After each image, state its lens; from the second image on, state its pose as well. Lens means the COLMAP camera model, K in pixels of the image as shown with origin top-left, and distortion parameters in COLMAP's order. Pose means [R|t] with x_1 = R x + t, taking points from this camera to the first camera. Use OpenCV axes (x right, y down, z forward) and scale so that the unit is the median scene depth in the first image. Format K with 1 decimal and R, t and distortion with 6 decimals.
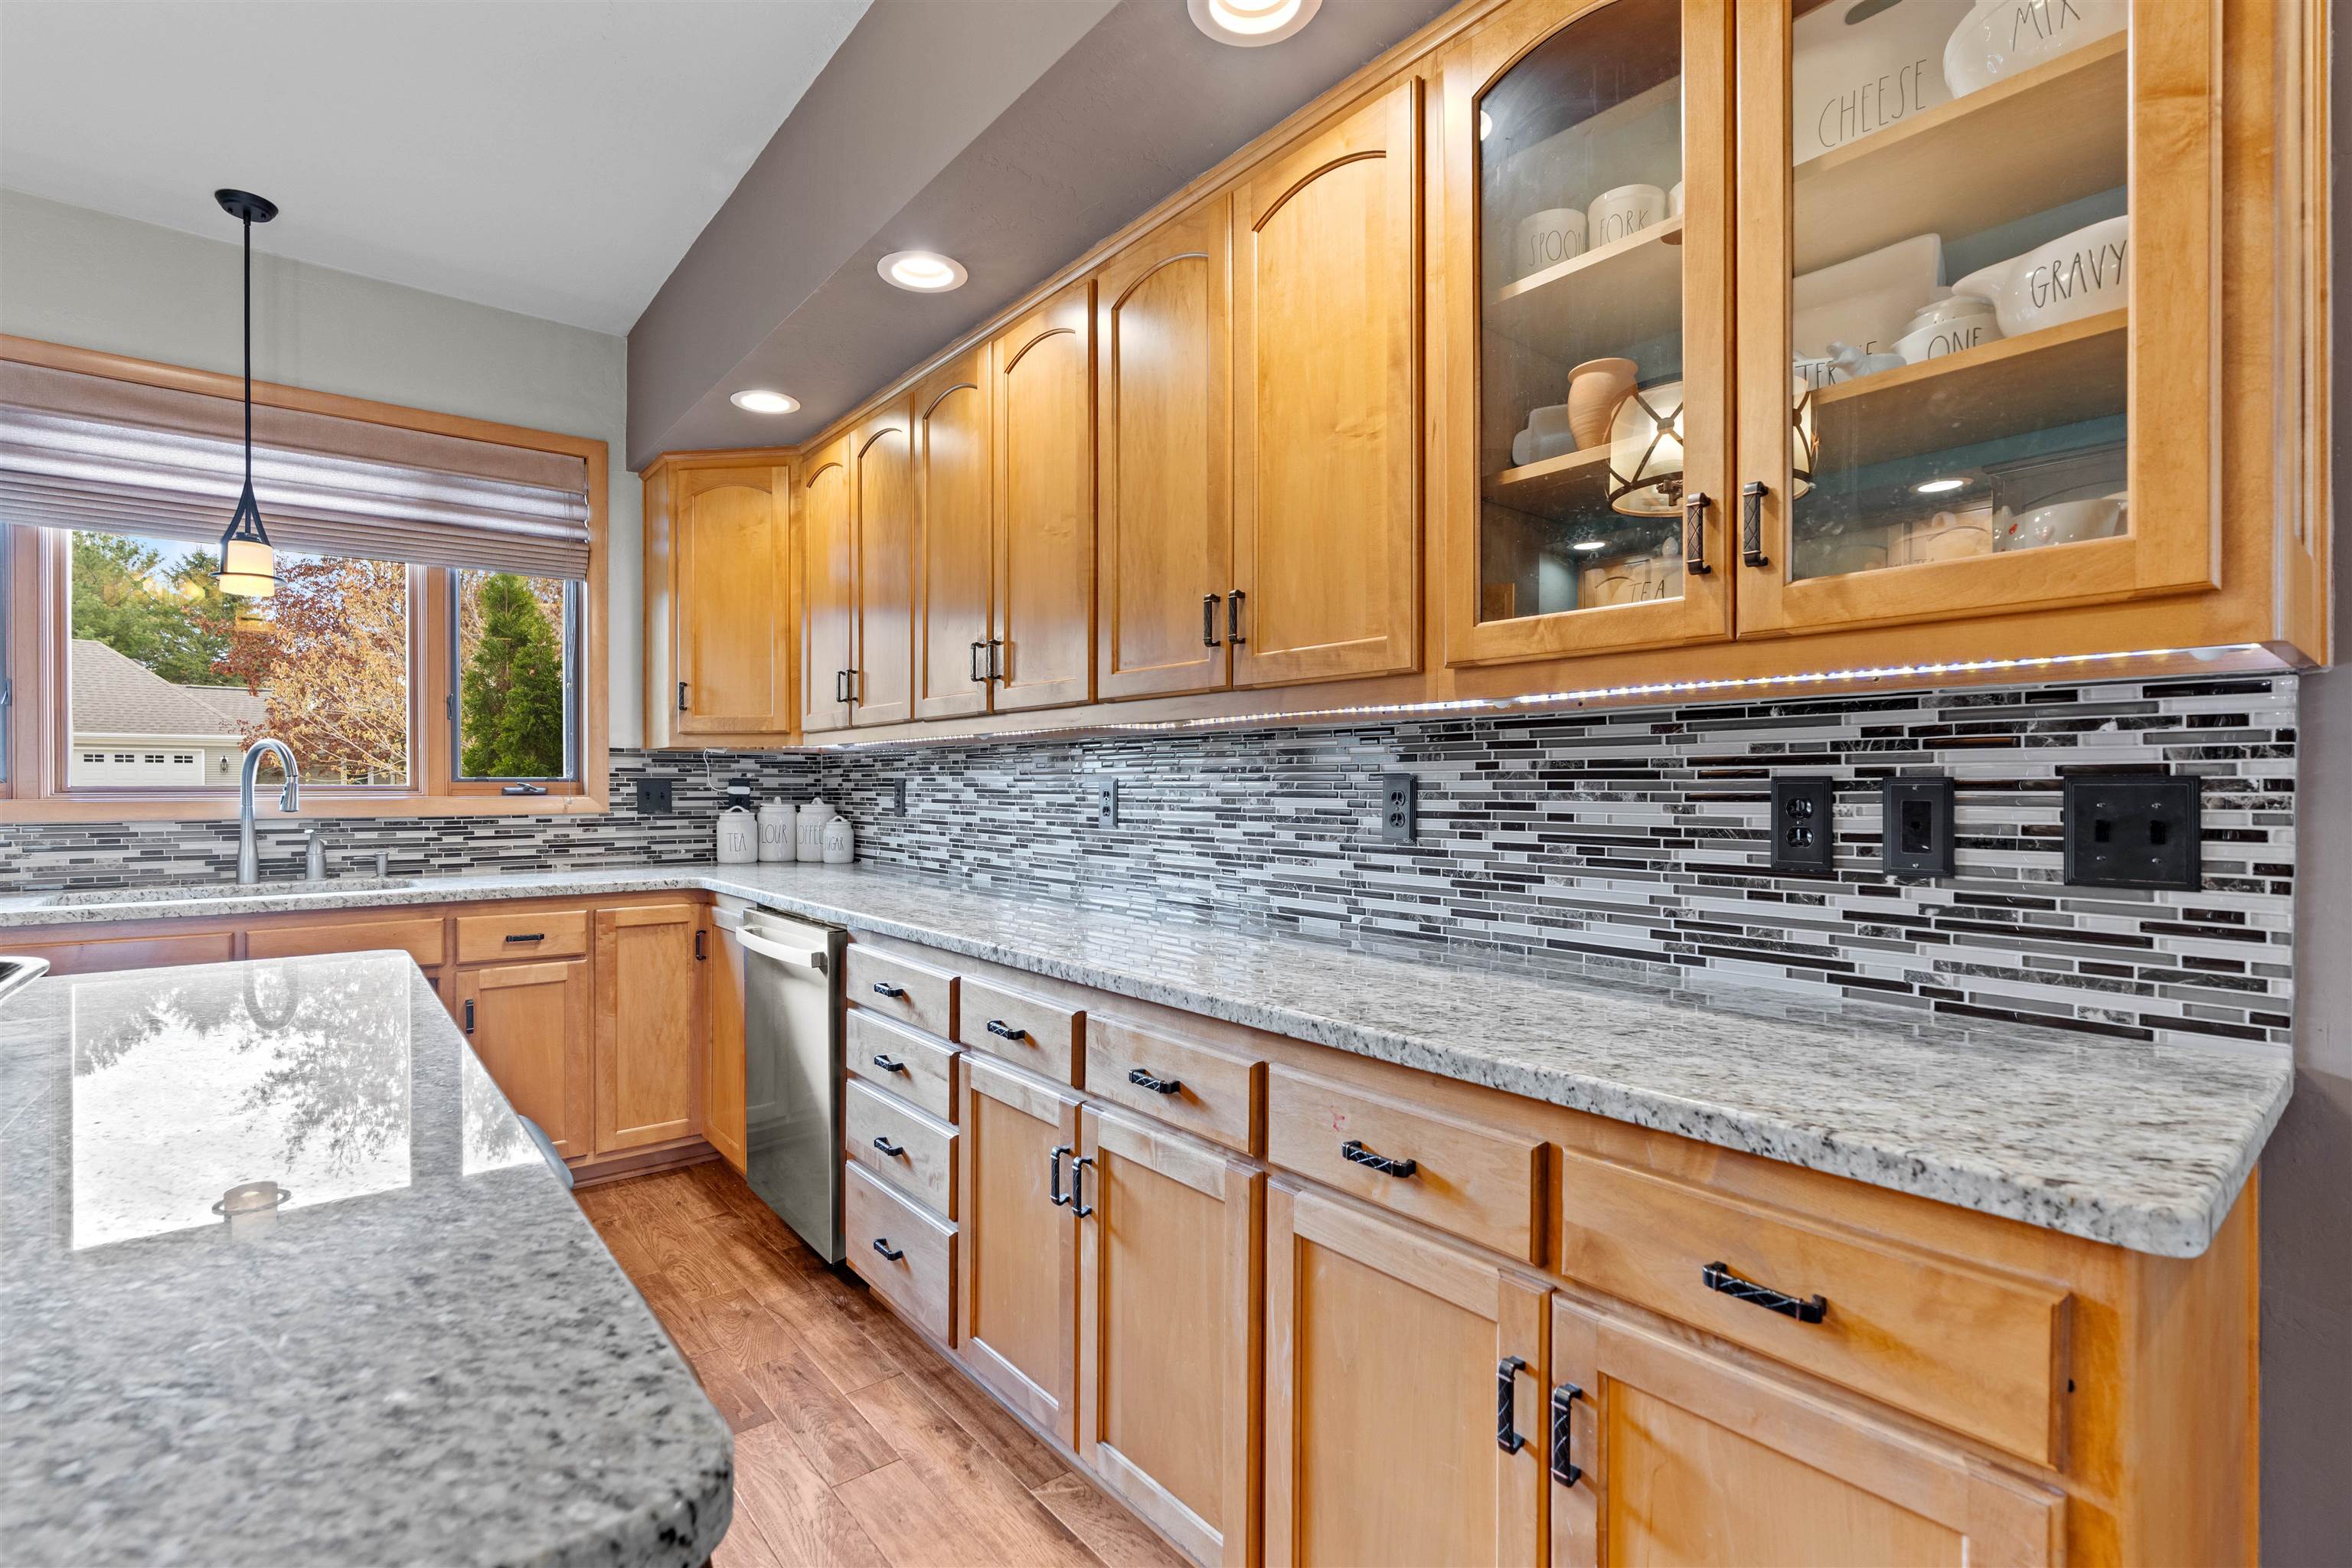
lens RADIAL K [[1074.3, 0, 1161.9], [0, 1074.3, 787.3], [0, 0, 1]] dist [-0.003967, 0.000845]
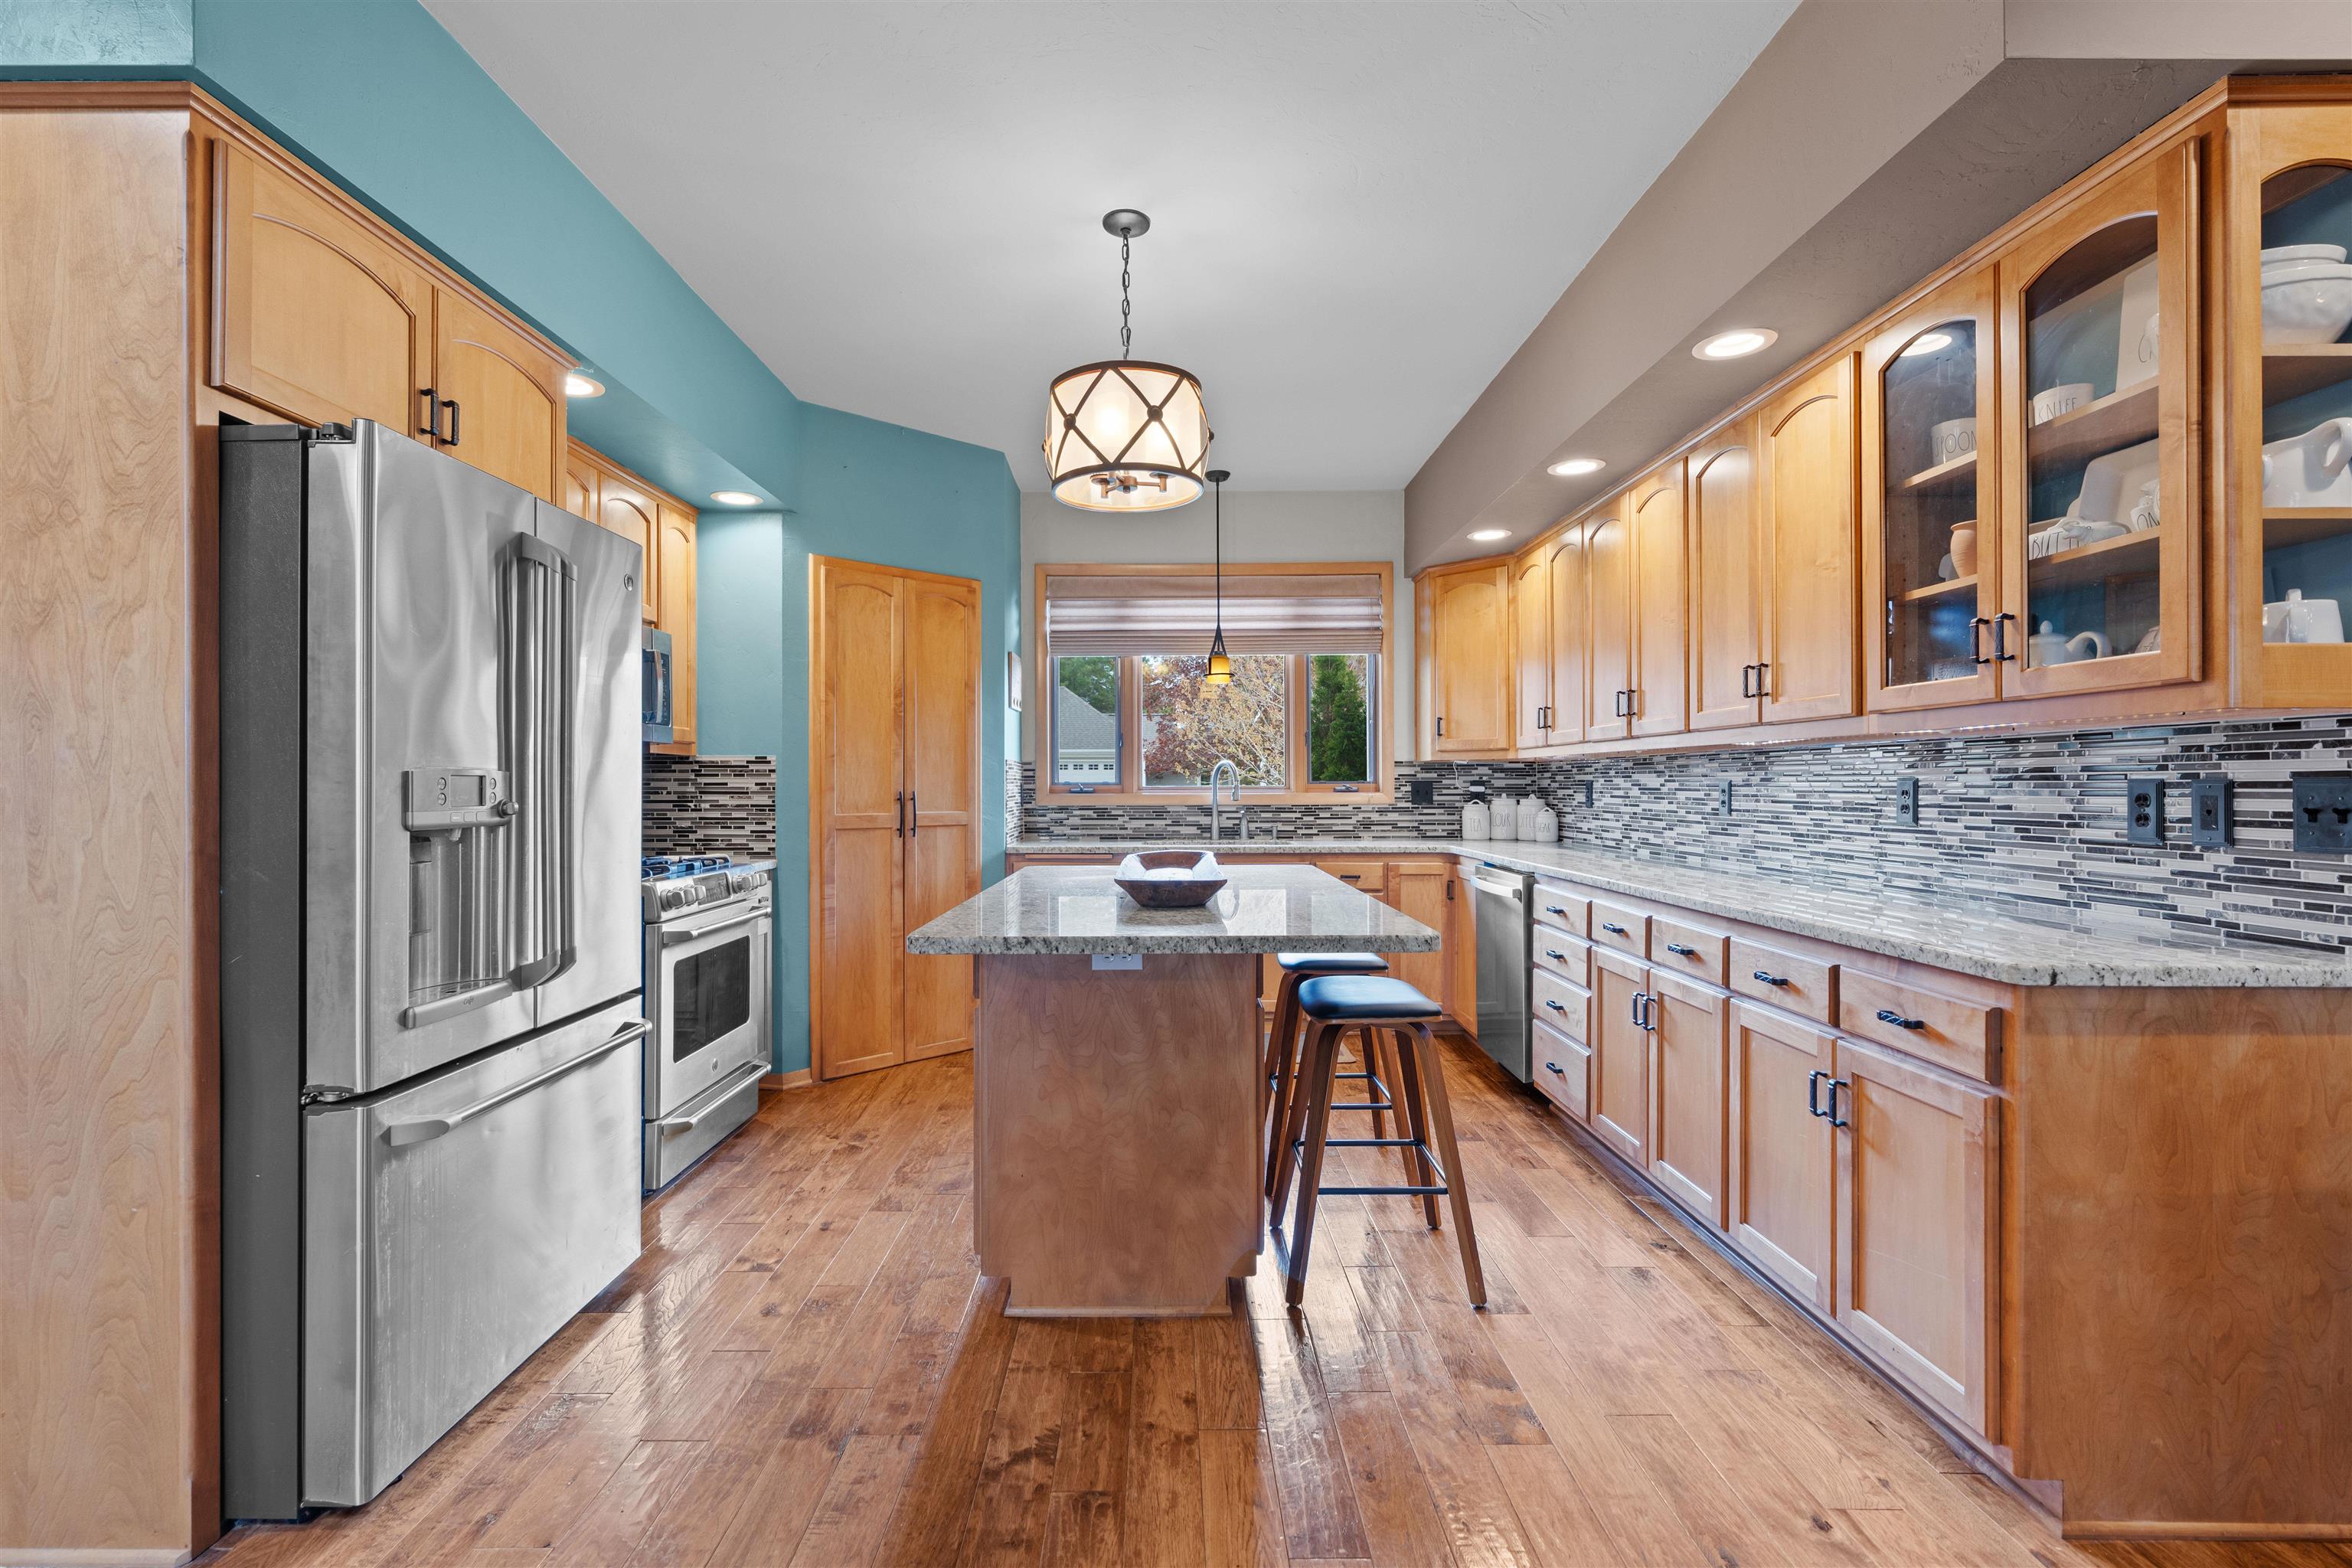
lens RADIAL K [[1074.3, 0, 1161.9], [0, 1074.3, 787.3], [0, 0, 1]] dist [-0.003967, 0.000845]
pose [[0.778350, -0.001383, -0.627829, 0.320299], [0.002098, 0.999998, 0.000397, -0.001369], [0.627827, -0.001626, 0.778351, -0.680094]]
